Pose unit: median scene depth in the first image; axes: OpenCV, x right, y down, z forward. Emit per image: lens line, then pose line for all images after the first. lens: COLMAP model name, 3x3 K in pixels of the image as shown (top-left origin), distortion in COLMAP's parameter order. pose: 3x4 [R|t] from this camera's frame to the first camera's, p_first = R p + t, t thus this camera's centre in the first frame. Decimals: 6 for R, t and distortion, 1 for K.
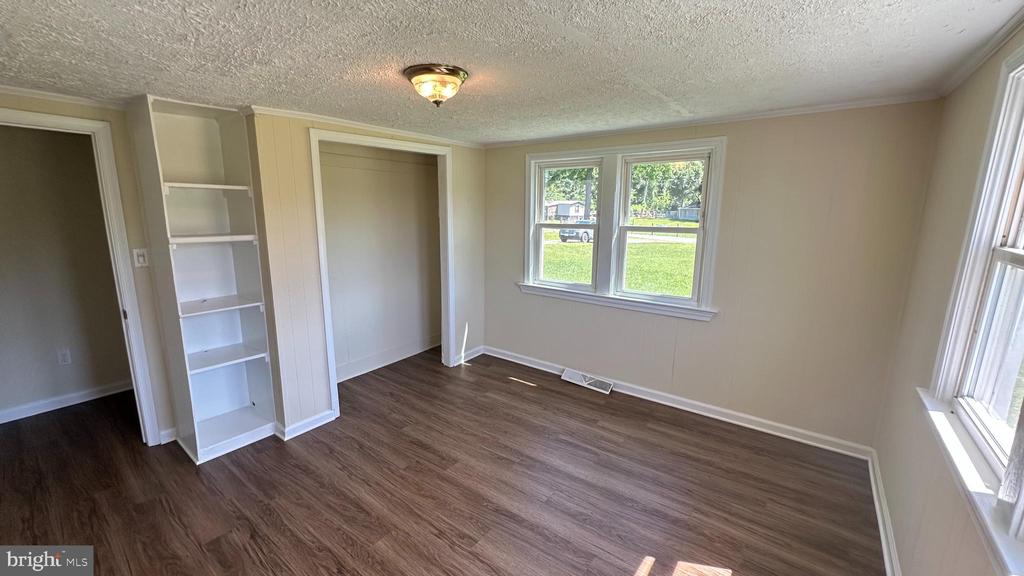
lens RADIAL K [[410.4, 0, 510.2], [0, 410.4, 290.2], [0, 0, 1]] dist [-0.002585, 0.000880]
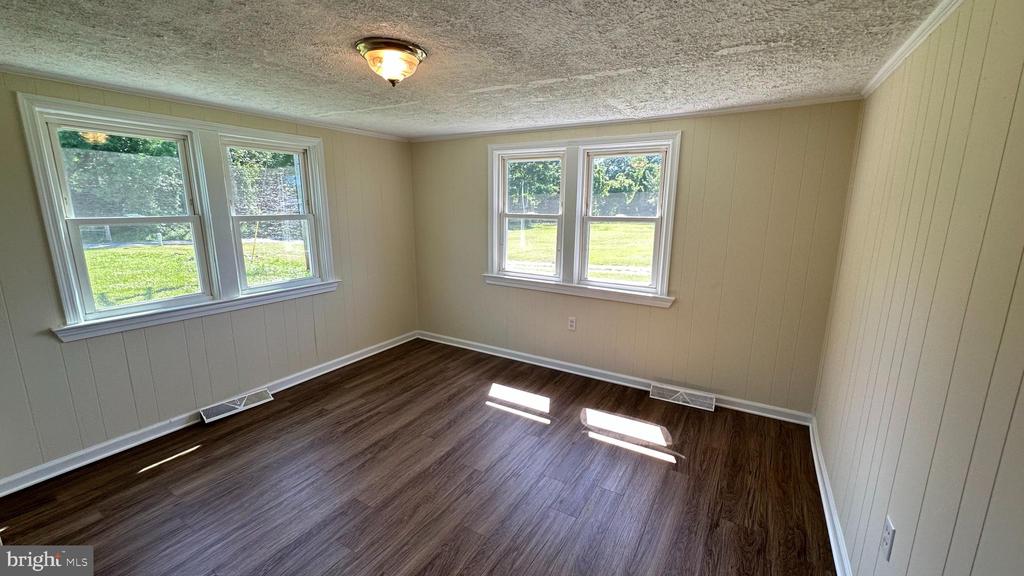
lens RADIAL K [[410.4, 0, 514.9], [0, 410.4, 286.8], [0, 0, 1]] dist [-0.002585, 0.000880]
pose [[-0.116699, -0.202380, 0.972329, -0.808767], [0.183078, 0.957858, 0.221340, -0.112044], [-0.976148, 0.203842, -0.074730, 0.592514]]
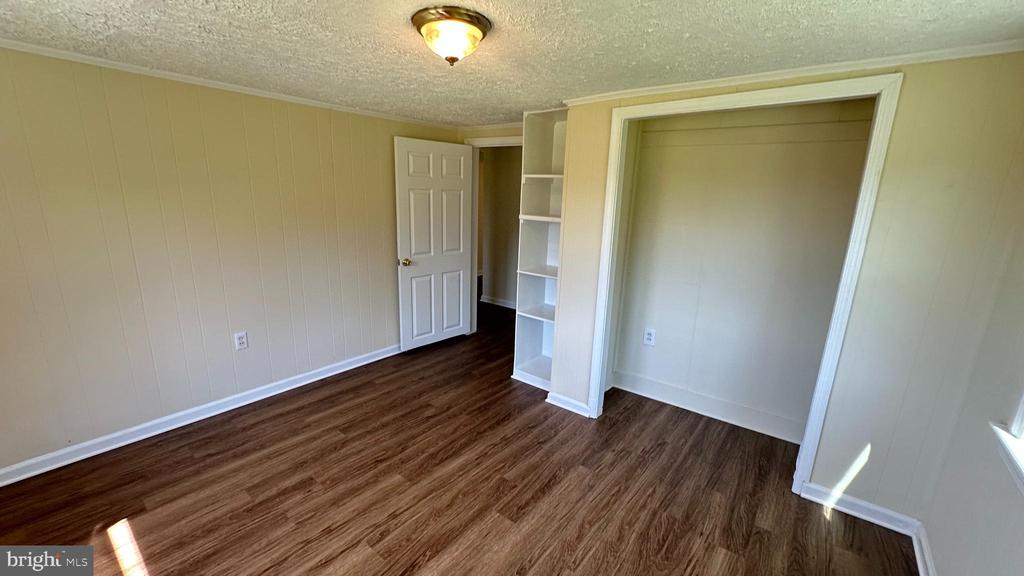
lens RADIAL K [[410.4, 0, 510.6], [0, 410.4, 287.2], [0, 0, 1]] dist [-0.002585, 0.000880]
pose [[-0.015418, 0.221548, -0.975028, 0.476459], [-0.222246, 0.949990, 0.219373, -0.154024], [0.974869, 0.220079, 0.034591, 0.786160]]
